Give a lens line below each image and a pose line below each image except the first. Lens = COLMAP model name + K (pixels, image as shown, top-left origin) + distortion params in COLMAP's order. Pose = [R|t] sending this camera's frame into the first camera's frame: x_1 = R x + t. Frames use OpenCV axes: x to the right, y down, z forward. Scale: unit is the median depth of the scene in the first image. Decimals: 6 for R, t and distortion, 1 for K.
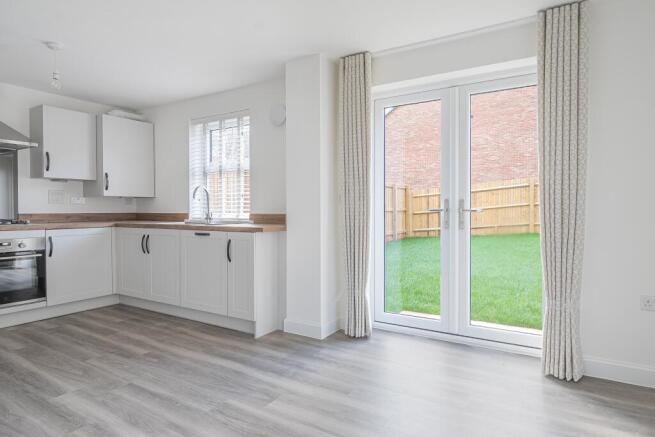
lens RADIAL K [[372.7, 0, 327.3], [0, 372.7, 216.8], [0, 0, 1]] dist [-0.003869, -0.000448]
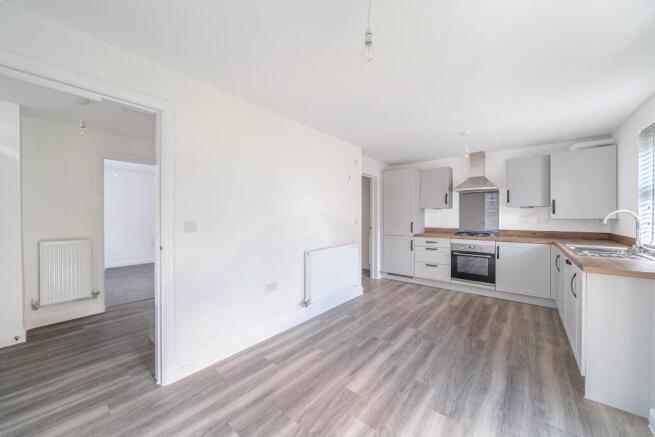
lens RADIAL K [[245.5, 0, 325.7], [0, 245.5, 220.2], [0, 0, 1]] dist [-0.000577, -0.000033]
pose [[-0.134551, 0.010791, -0.990848, 0.367451], [-0.017626, 0.999756, 0.013281, -0.055575], [0.990750, 0.019251, -0.134328, 0.434715]]
